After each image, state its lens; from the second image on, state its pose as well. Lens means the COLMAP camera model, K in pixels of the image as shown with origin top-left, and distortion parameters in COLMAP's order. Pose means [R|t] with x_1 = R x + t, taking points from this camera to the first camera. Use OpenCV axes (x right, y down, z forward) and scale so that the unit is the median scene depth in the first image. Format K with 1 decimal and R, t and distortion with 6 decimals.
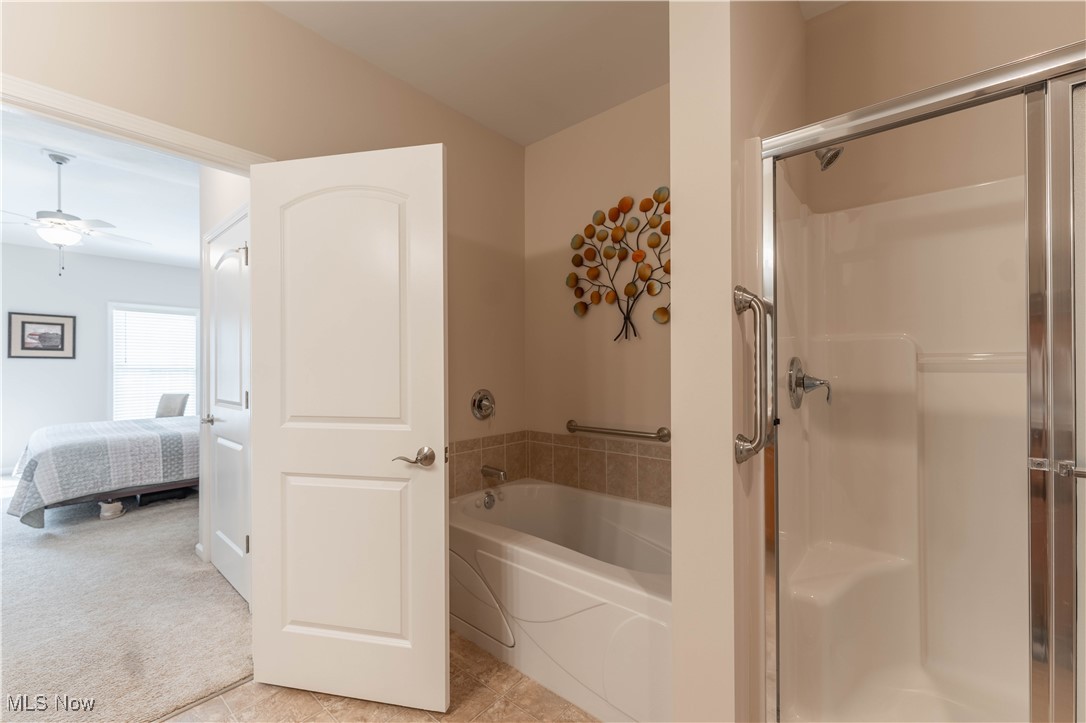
lens RADIAL K [[436.3, 0, 541.6], [0, 436.3, 366.3], [0, 0, 1]] dist [0.002043, -0.000341]
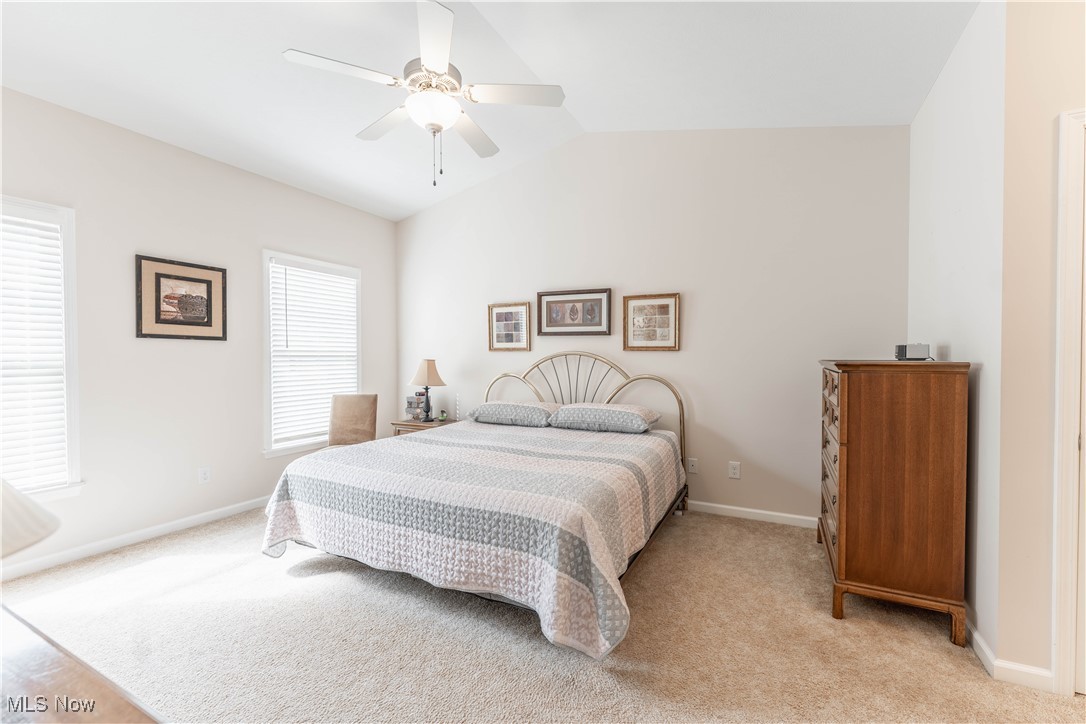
lens RADIAL K [[456.7, 0, 543.0], [0, 456.7, 362.0], [0, 0, 1]] dist [-0.000830, -0.000192]
pose [[0.975104, -0.001948, 0.221740, -0.828432], [-0.000486, 0.999940, 0.010923, 0.006145], [-0.221748, -0.010759, 0.975045, 0.307665]]
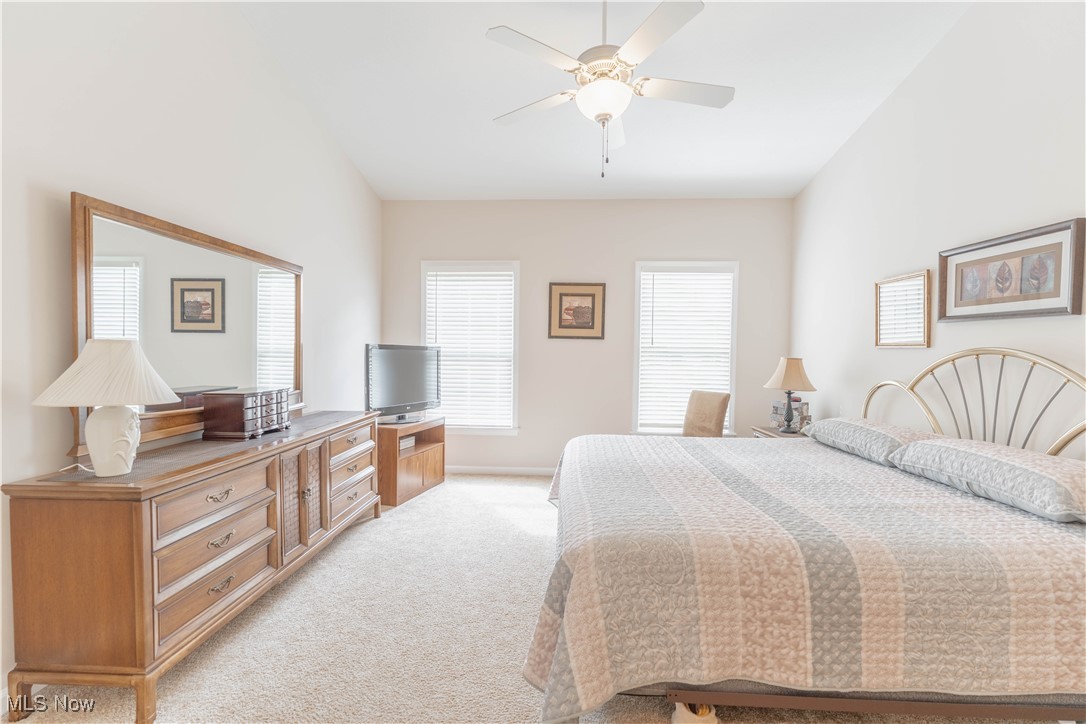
lens RADIAL K [[456.7, 0, 543.0], [0, 456.7, 362.0], [0, 0, 1]] dist [-0.000830, -0.000192]
pose [[0.608687, 0.027701, -0.792927, -0.524421], [-0.014546, 0.999612, 0.023755, 0.005942], [0.793277, -0.002926, 0.608854, 0.452213]]
